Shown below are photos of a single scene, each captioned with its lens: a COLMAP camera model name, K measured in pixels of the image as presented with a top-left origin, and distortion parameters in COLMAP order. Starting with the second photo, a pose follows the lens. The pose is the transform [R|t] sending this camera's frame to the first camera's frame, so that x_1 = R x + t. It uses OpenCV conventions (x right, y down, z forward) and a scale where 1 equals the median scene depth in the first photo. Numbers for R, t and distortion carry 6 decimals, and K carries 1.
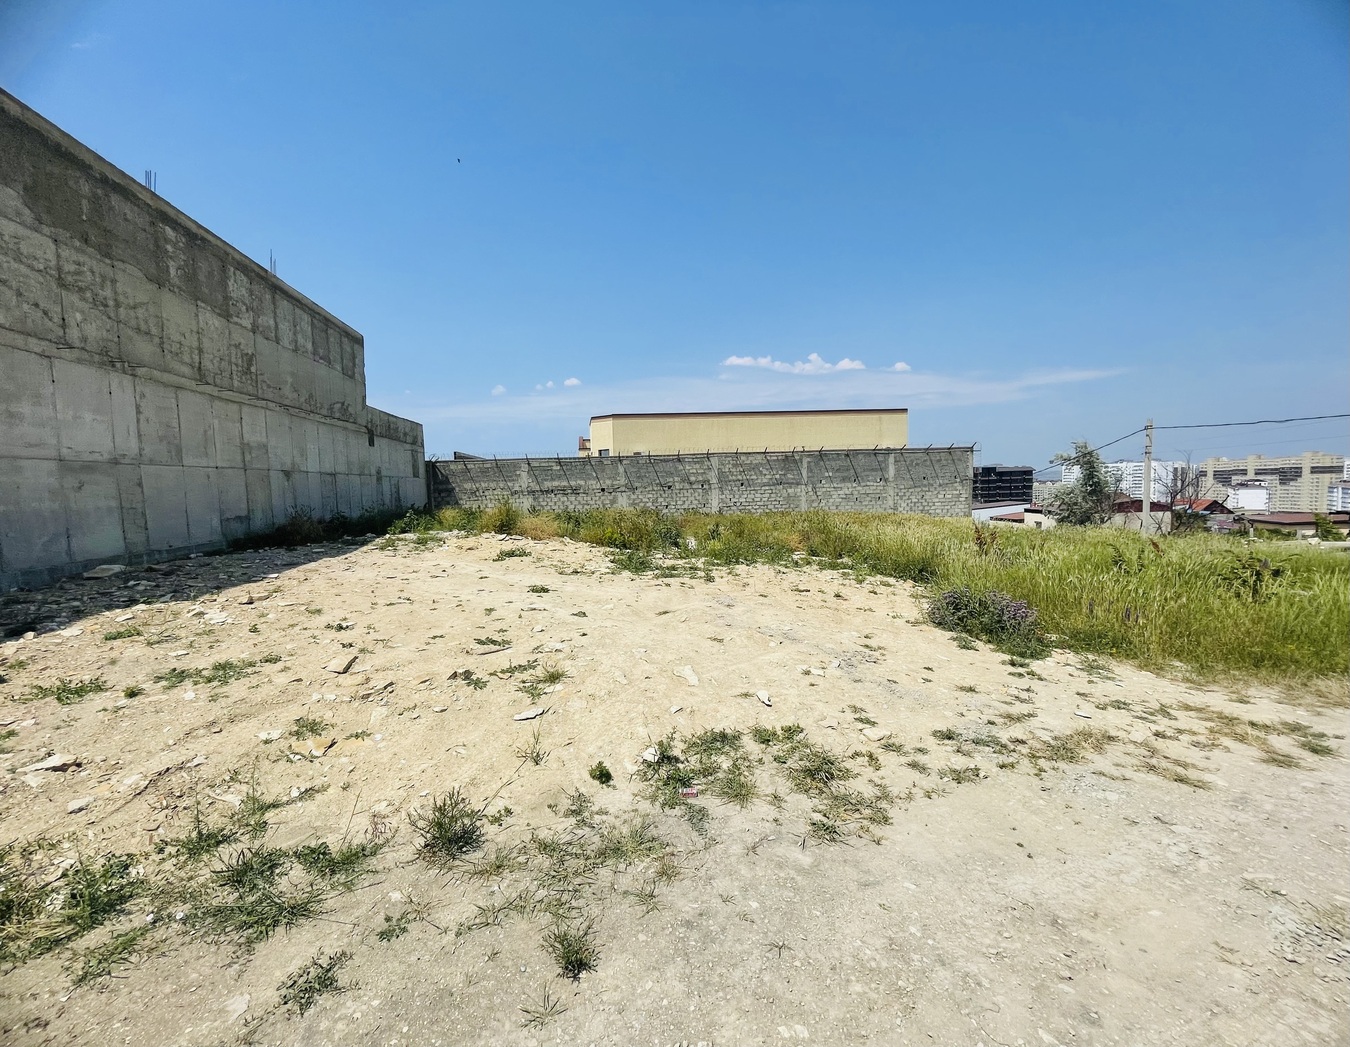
lens RADIAL K [[555.6, 0, 620.8], [0, 555.6, 529.5], [0, 0, 1]] dist [-0.012097, -0.001038]
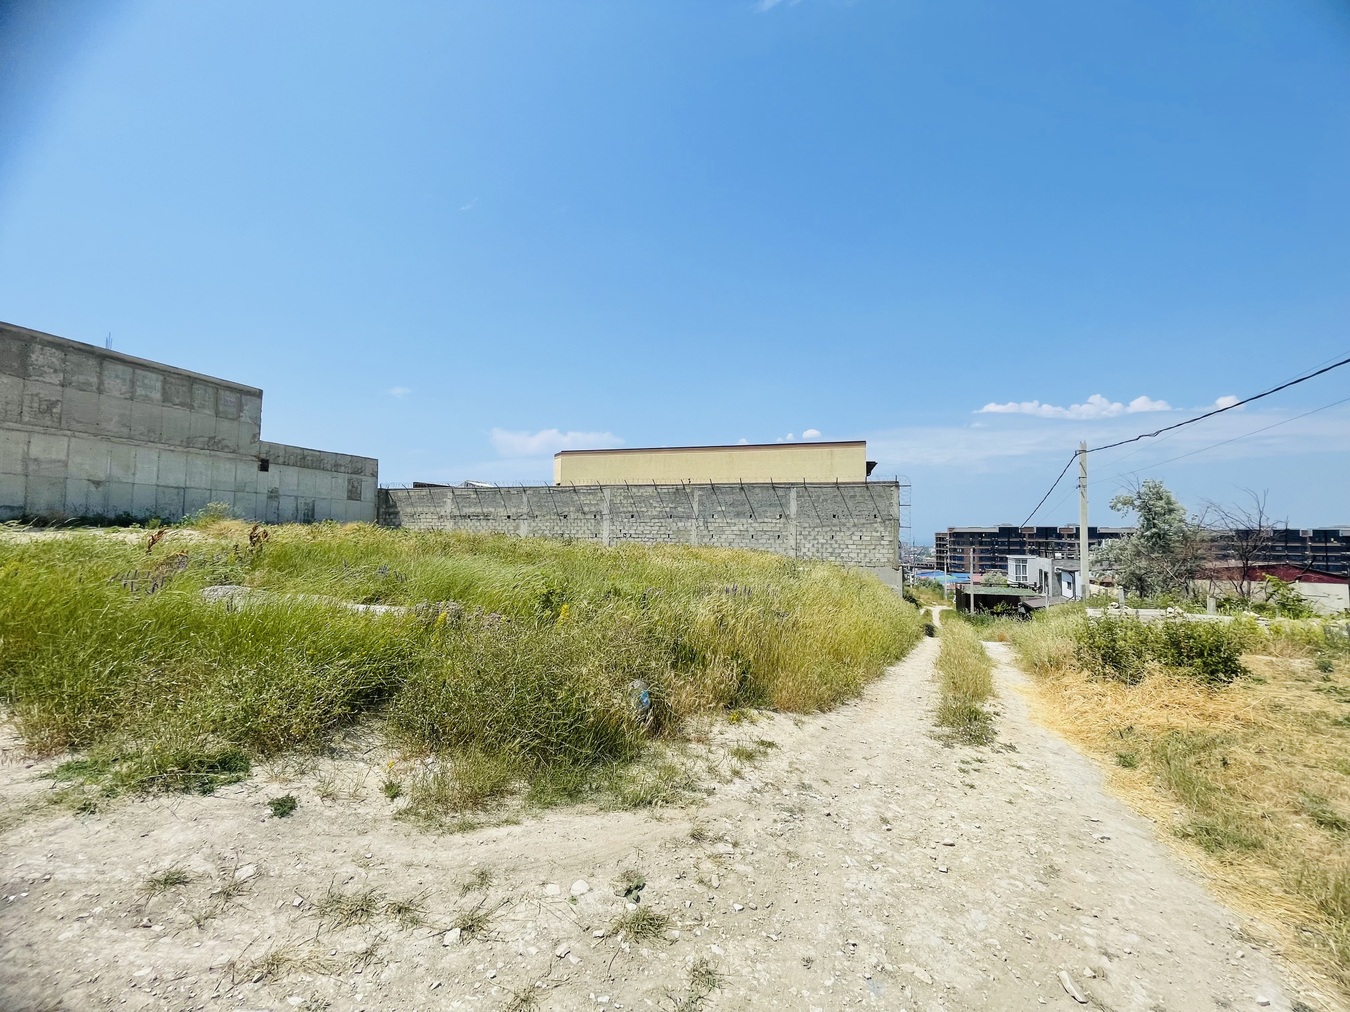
lens RADIAL K [[538.3, 0, 664.4], [0, 538.3, 506.4], [0, 0, 1]] dist [0.000809, -0.001304]
pose [[0.935034, 0.023755, -0.353761, 0.608324], [-0.069155, 0.990809, -0.116252, 0.009649], [0.347748, 0.133164, 0.928083, 0.117155]]
